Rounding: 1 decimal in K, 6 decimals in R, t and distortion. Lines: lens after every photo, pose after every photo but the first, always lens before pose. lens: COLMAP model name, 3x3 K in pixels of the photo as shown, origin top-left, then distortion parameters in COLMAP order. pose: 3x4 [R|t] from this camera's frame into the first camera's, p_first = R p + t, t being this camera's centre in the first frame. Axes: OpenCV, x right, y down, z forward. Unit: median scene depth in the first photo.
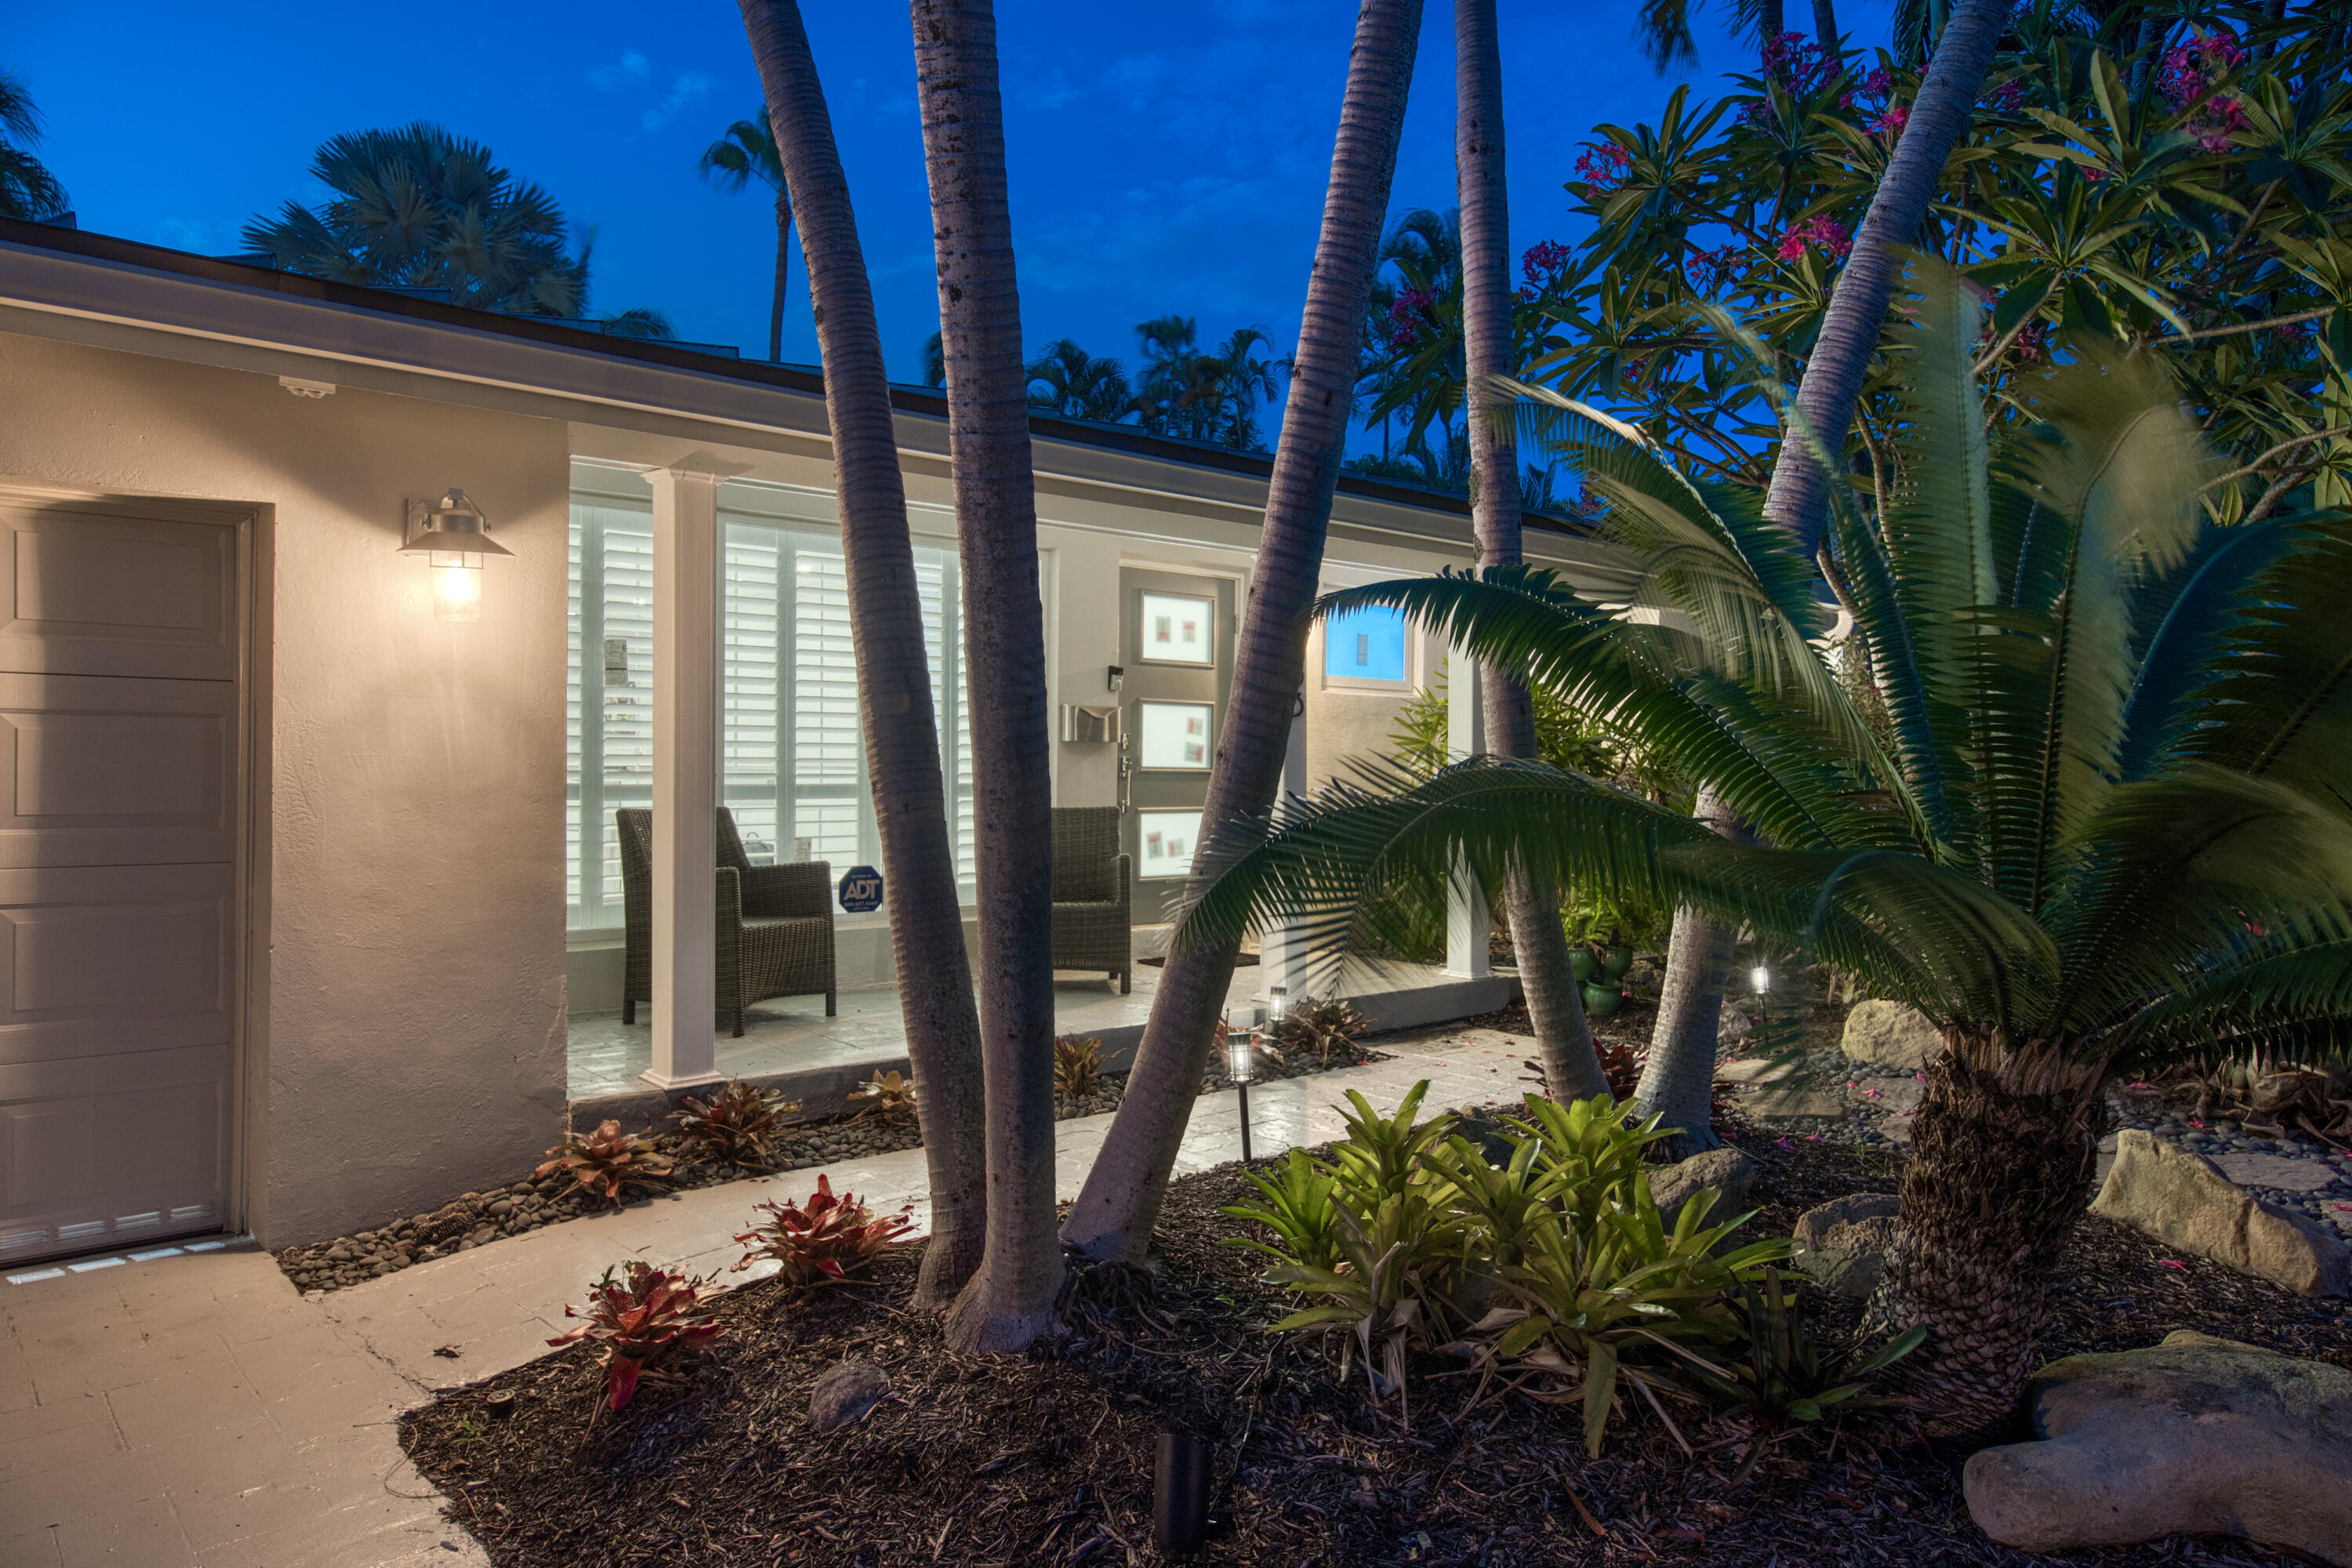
lens RADIAL K [[1559.8, 0, 1195.8], [0, 1559.8, 771.6], [0, 0, 1]] dist [0.009999, -0.000111]
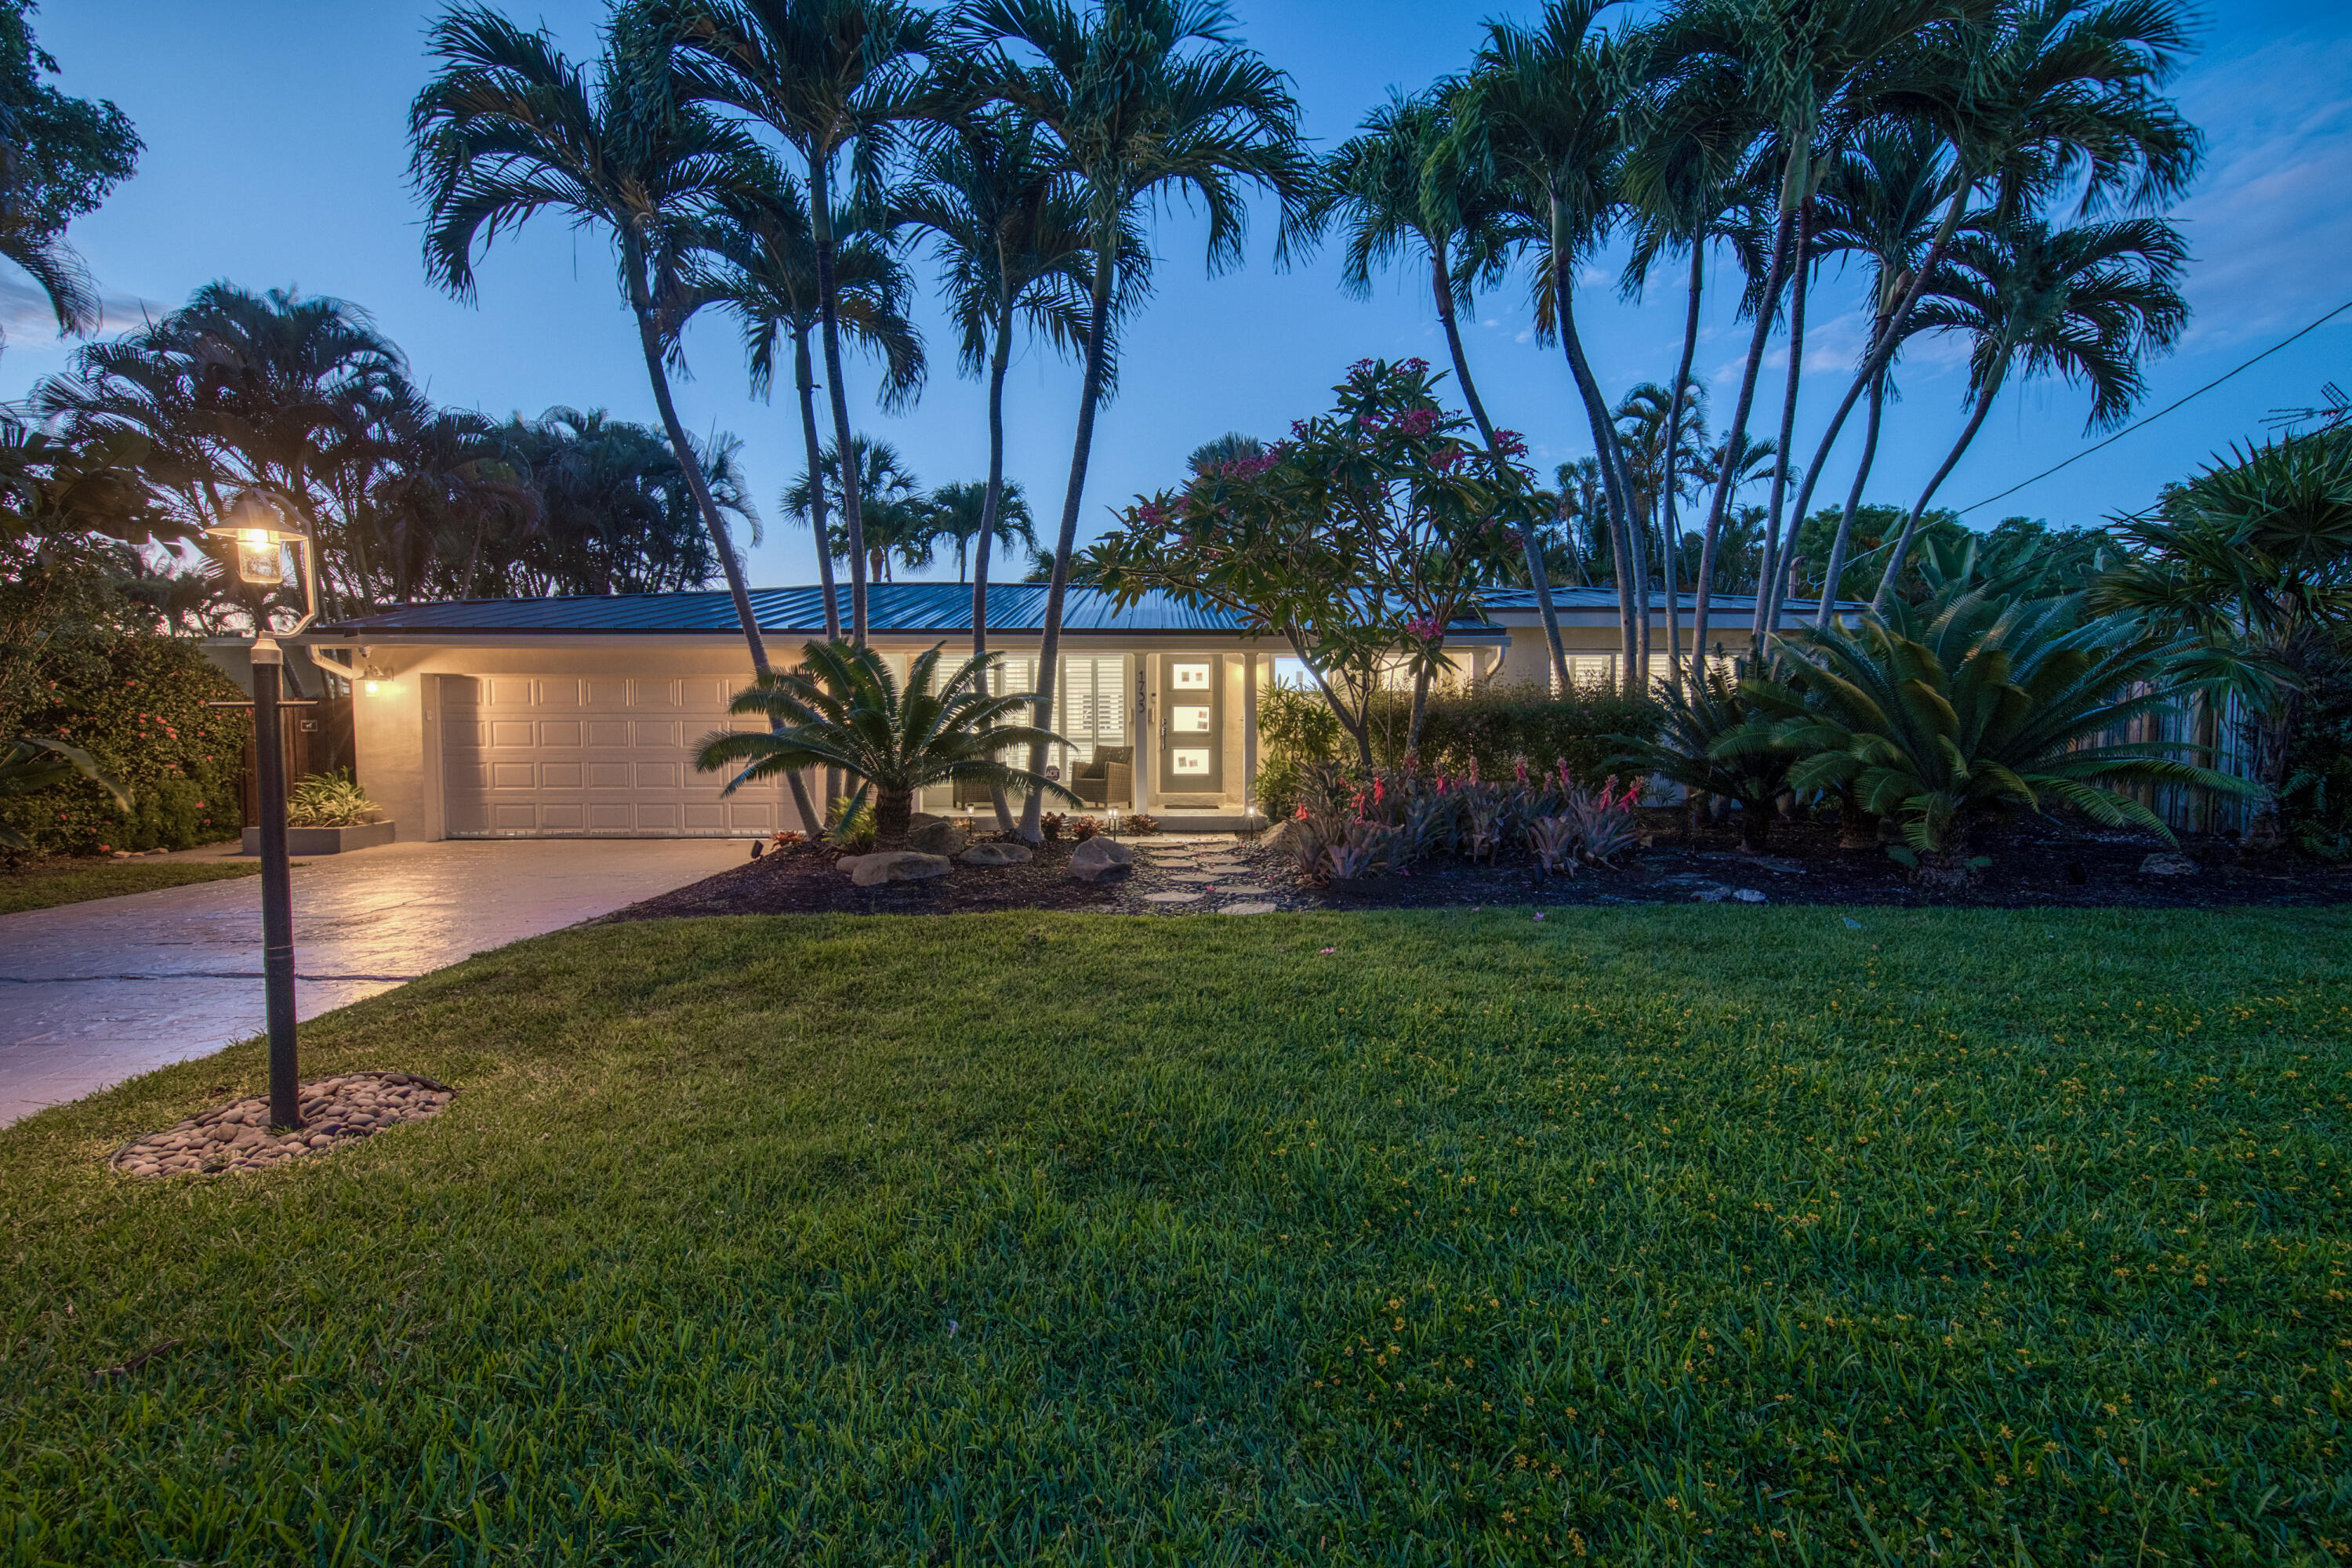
lens RADIAL K [[992.2, 0, 1183.1], [0, 992.2, 786.3], [0, 0, 1]] dist [-0.004842, -0.000128]
pose [[0.746156, 0.028622, -0.665156, 1.058831], [0.003954, 0.998867, 0.047416, 0.010170], [0.665759, -0.038010, 0.745198, -0.207507]]
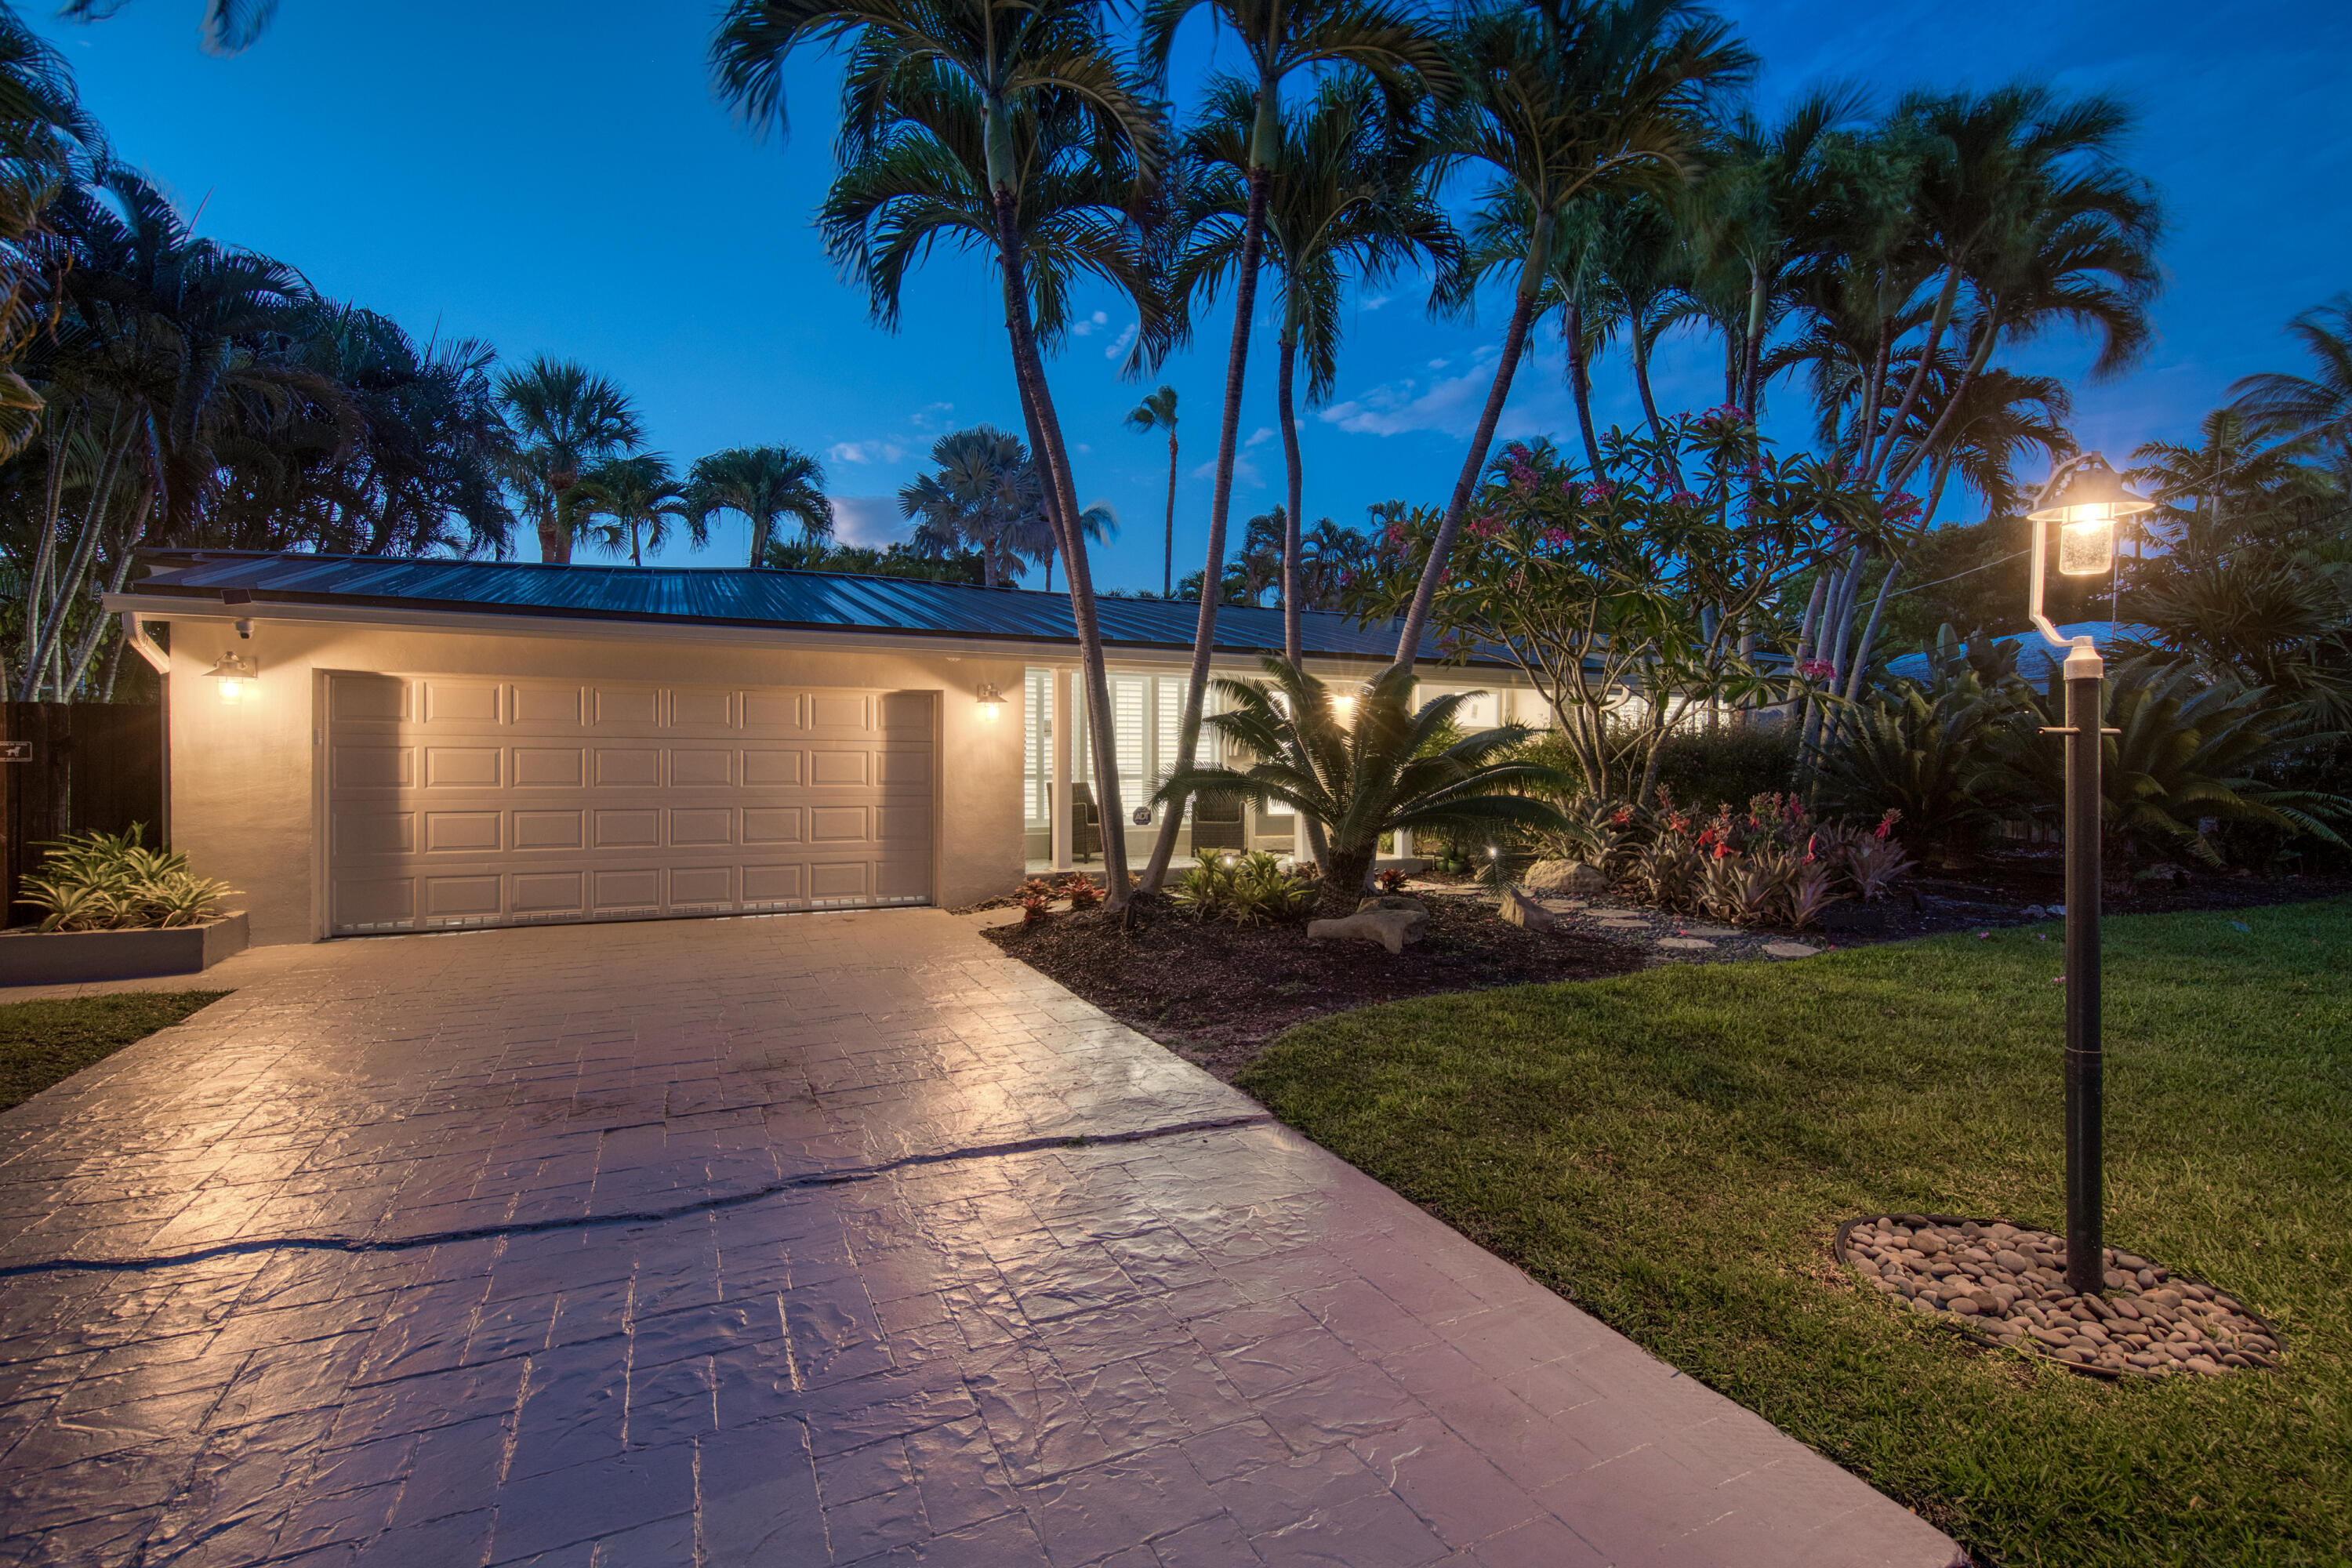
lens RADIAL K [[1116.3, 0, 1164.5], [0, 1116.3, 783.0], [0, 0, 1]] dist [0.002617, 0.000137]
pose [[0.955241, -0.000709, -0.295827, 0.298055], [0.003173, 0.999964, 0.007848, 0.007187], [0.295811, -0.008435, 0.955209, -0.596231]]
